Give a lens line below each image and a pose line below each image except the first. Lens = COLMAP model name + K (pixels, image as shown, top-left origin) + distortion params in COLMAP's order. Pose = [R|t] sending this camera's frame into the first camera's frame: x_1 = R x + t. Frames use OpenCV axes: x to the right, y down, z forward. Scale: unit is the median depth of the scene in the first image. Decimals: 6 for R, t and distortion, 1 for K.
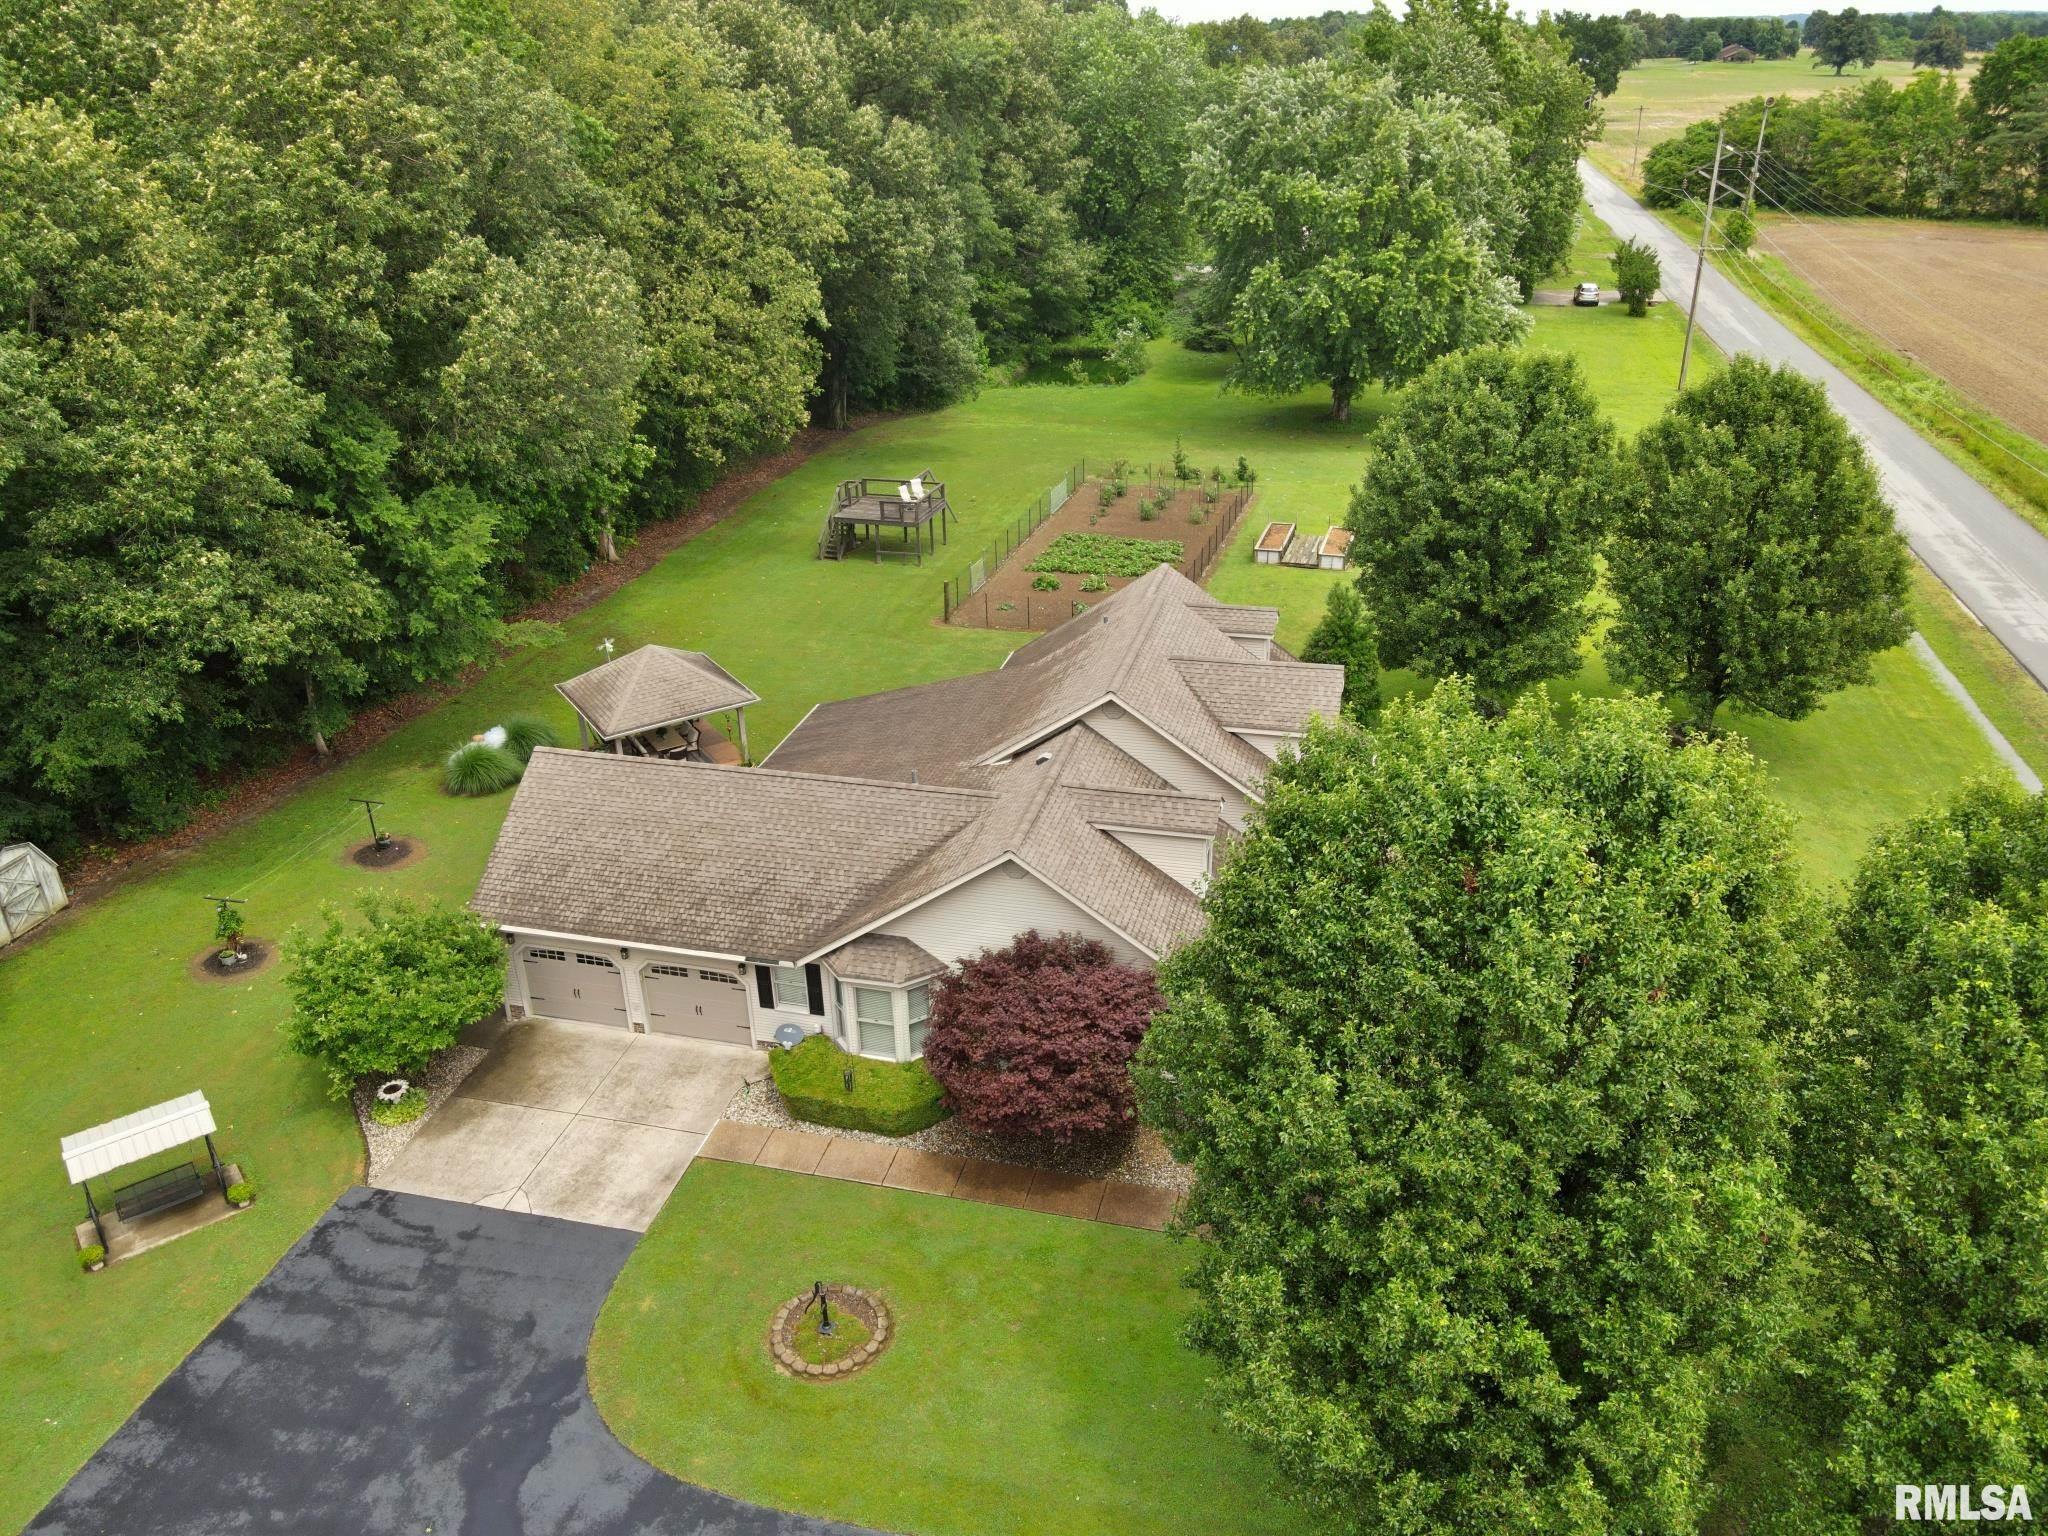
lens RADIAL K [[1495.3, 0, 1024.0], [0, 1495.3, 761.6], [0, 0, 1]] dist [0.009584, 0.012869]
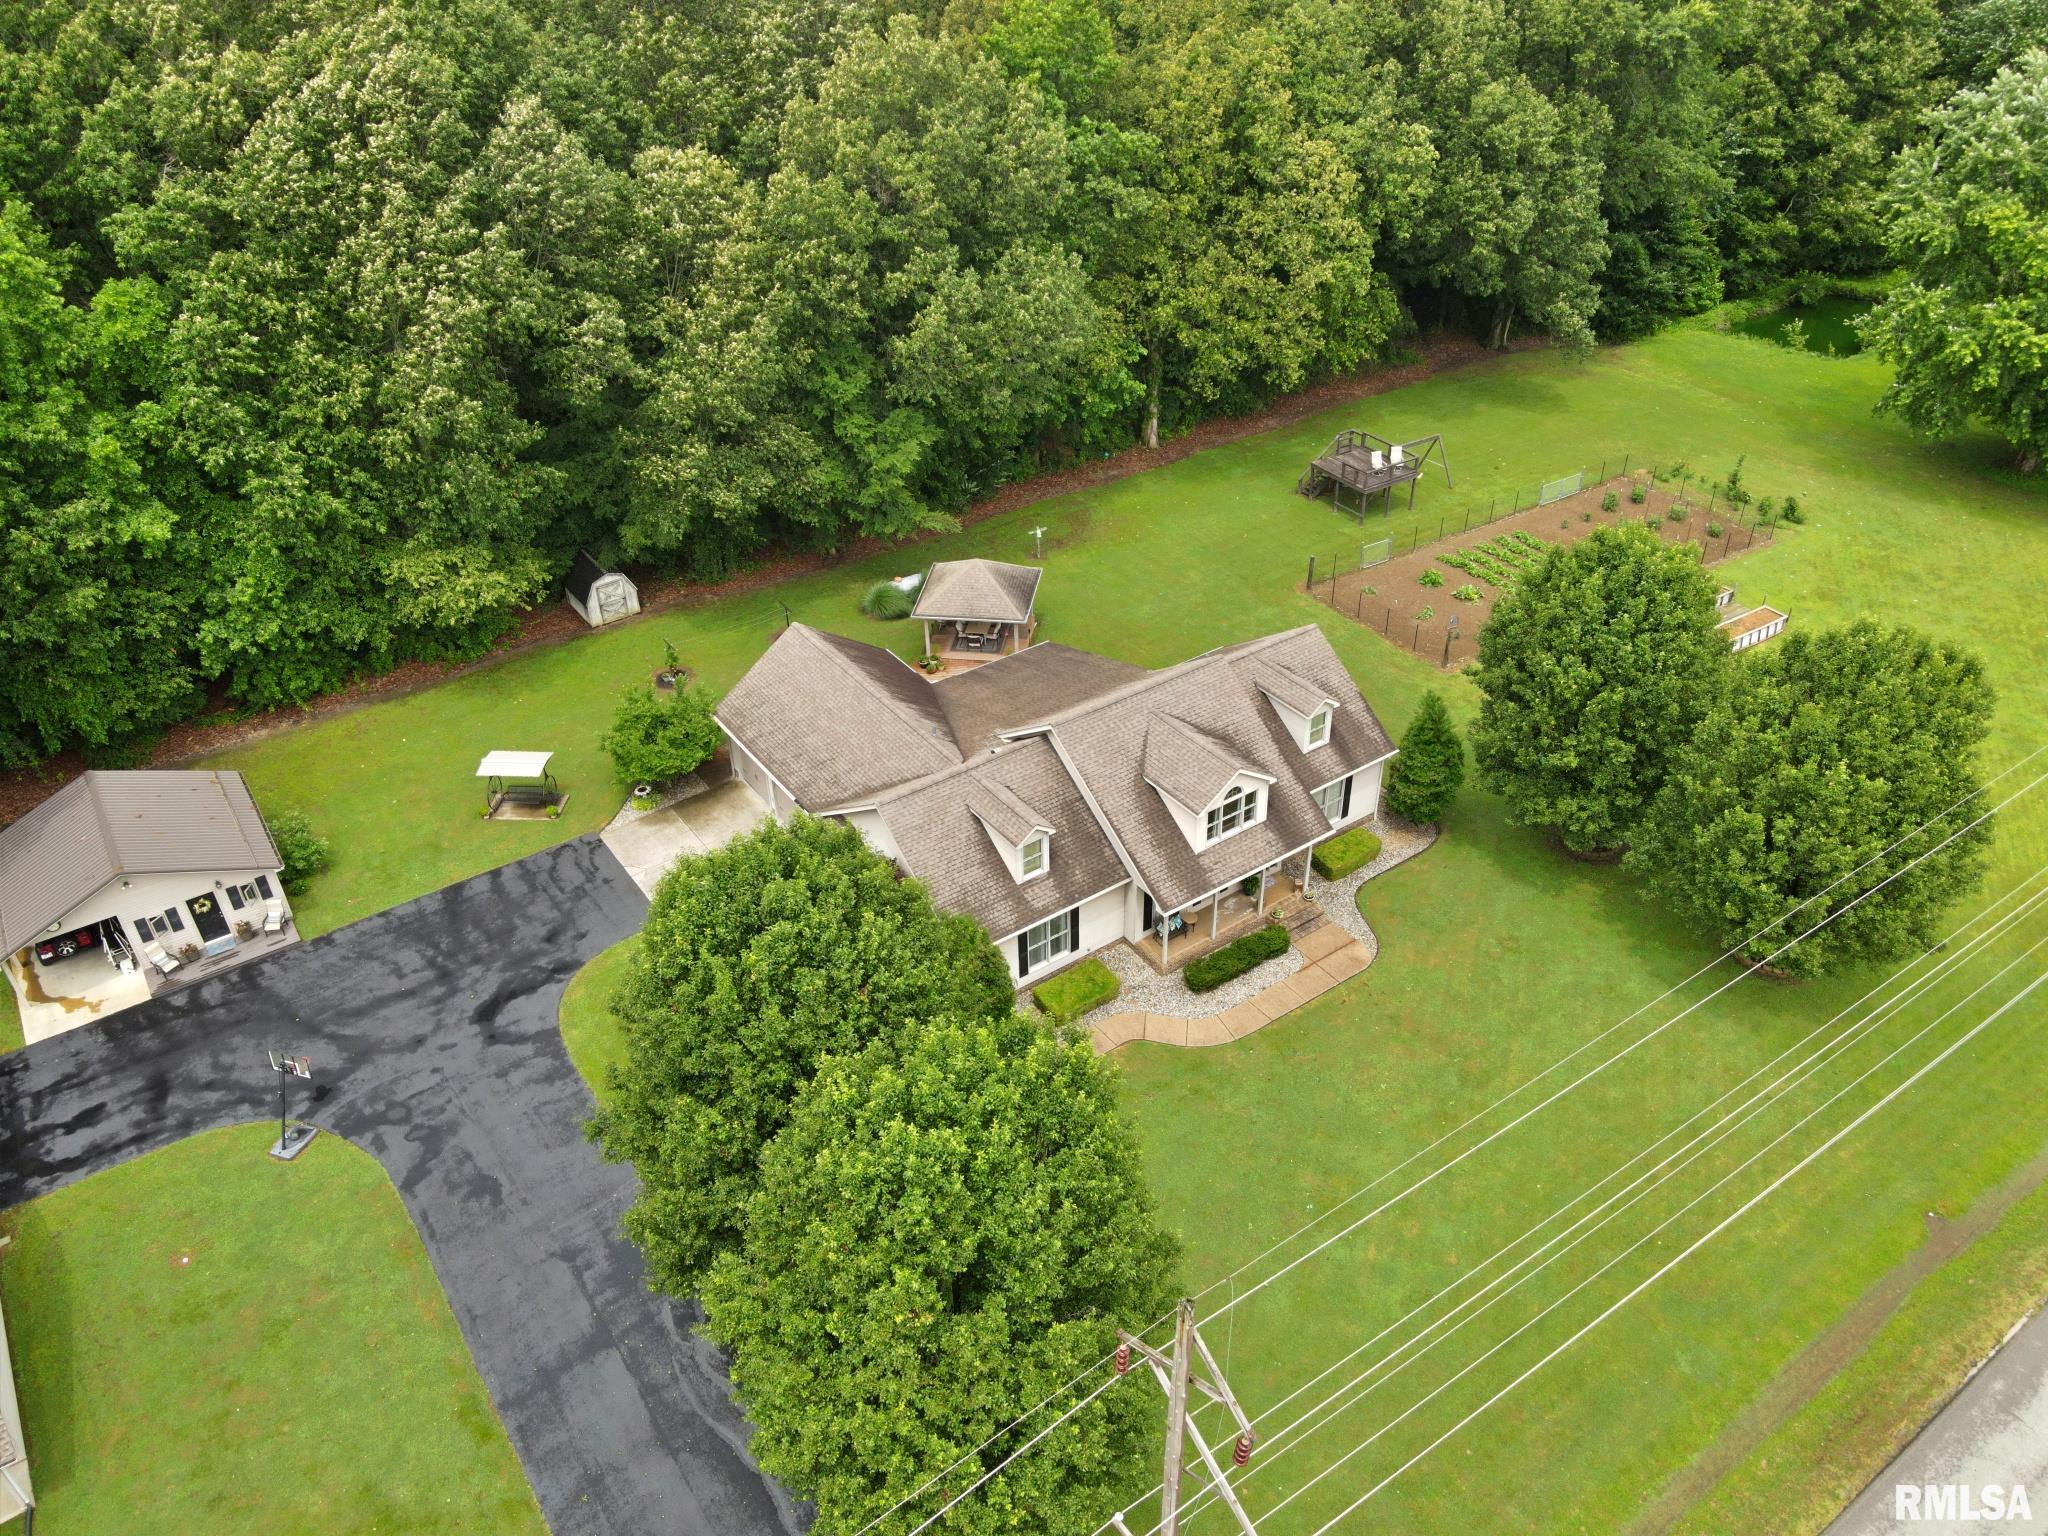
lens RADIAL K [[1495.3, 0, 1009.3], [0, 1495.3, 758.6], [0, 0, 1]] dist [0.009584, 0.012869]
pose [[0.768204, 0.370047, -0.522425, 0.578506], [-0.277407, 0.927844, 0.249299, -0.265387], [0.576981, -0.046588, 0.815428, -0.132754]]
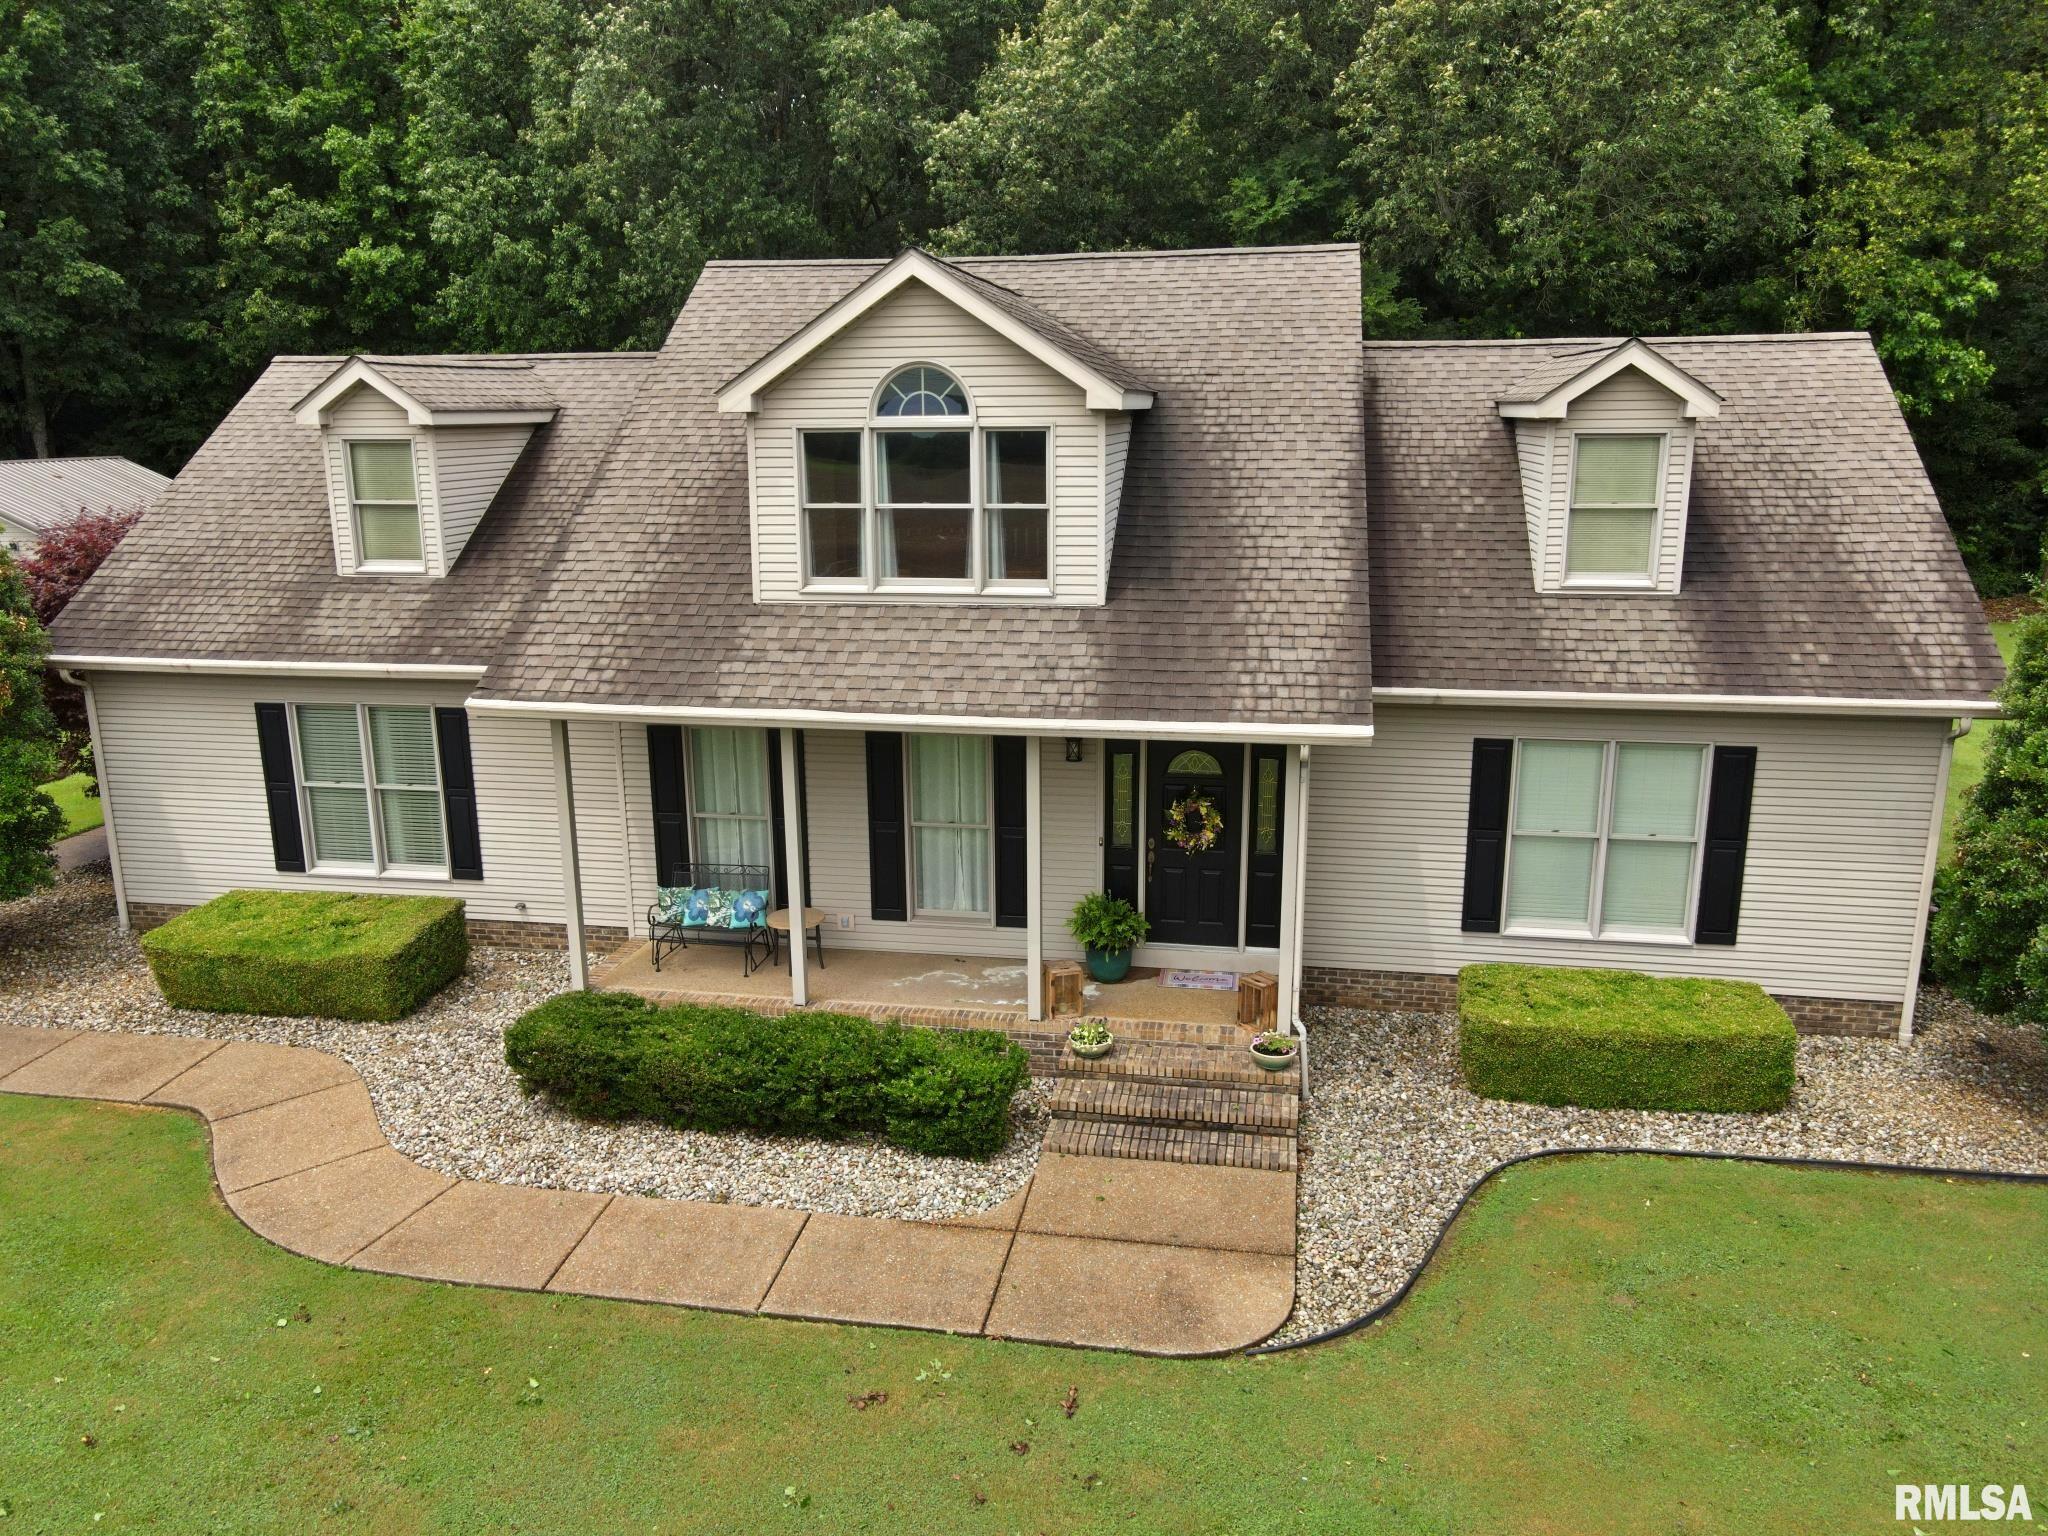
lens RADIAL K [[1495.3, 0, 1011.0], [0, 1495.3, 762.4], [0, 0, 1]] dist [0.009584, 0.012869]
pose [[0.092812, 0.259094, -0.961382, 0.392002], [-0.434297, 0.879394, 0.195071, 0.052753], [0.895976, 0.399420, 0.194142, 1.107823]]
